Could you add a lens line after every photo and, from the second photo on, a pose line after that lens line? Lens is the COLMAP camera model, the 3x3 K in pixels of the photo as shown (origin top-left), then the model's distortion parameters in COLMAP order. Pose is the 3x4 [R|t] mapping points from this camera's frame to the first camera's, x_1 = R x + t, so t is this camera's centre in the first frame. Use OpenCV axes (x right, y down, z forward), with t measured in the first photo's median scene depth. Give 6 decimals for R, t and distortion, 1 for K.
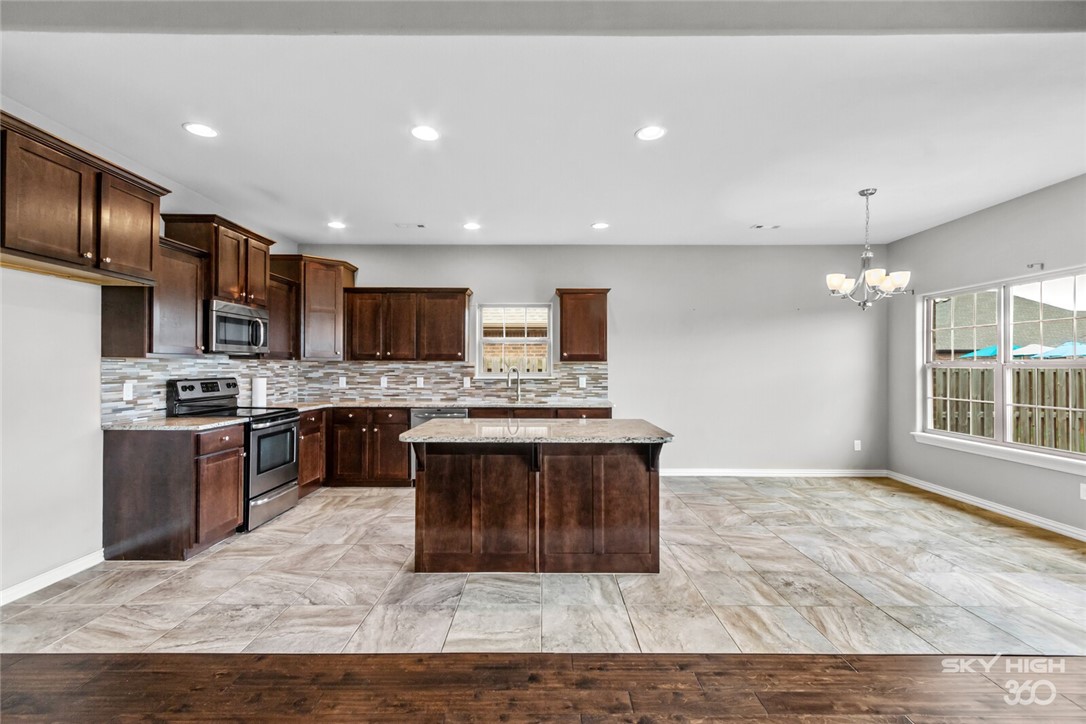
lens RADIAL K [[495.5, 0, 538.6], [0, 495.5, 364.0], [0, 0, 1]] dist [0.001069, -0.002762]
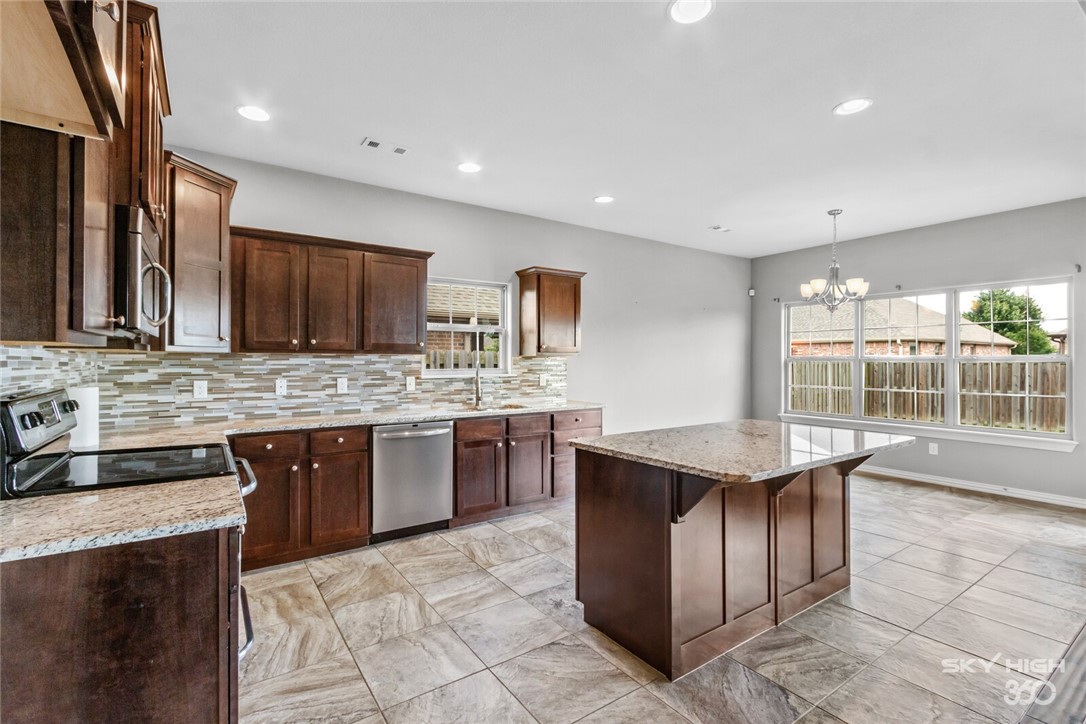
lens RADIAL K [[495.5, 0, 541.9], [0, 495.5, 358.8], [0, 0, 1]] dist [0.001069, -0.002762]
pose [[0.823191, -0.000033, 0.567765, -0.458777], [-0.000662, 0.999999, 0.001017, -0.000237], [-0.567764, -0.001212, 0.823190, 0.343063]]
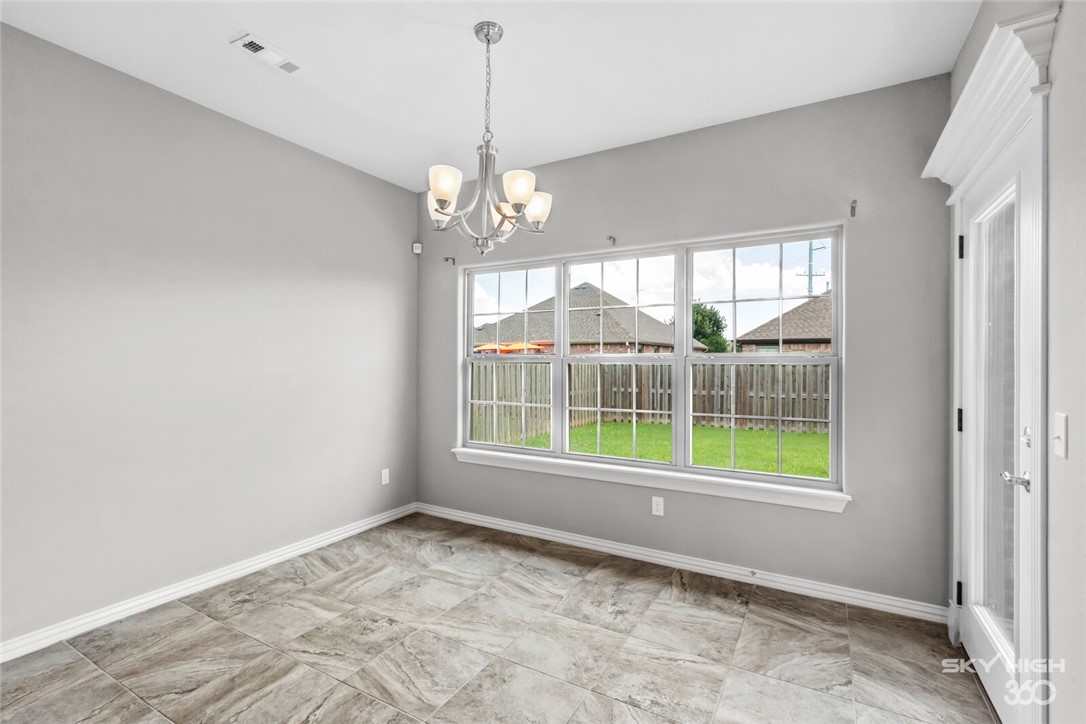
lens RADIAL K [[495.5, 0, 542.8], [0, 495.5, 362.8], [0, 0, 1]] dist [0.001069, -0.002762]
pose [[0.492981, -0.003011, 0.870035, 0.184097], [-0.008238, 0.999933, 0.008128, 0.001018], [-0.870001, -0.011174, 0.492923, 0.549985]]
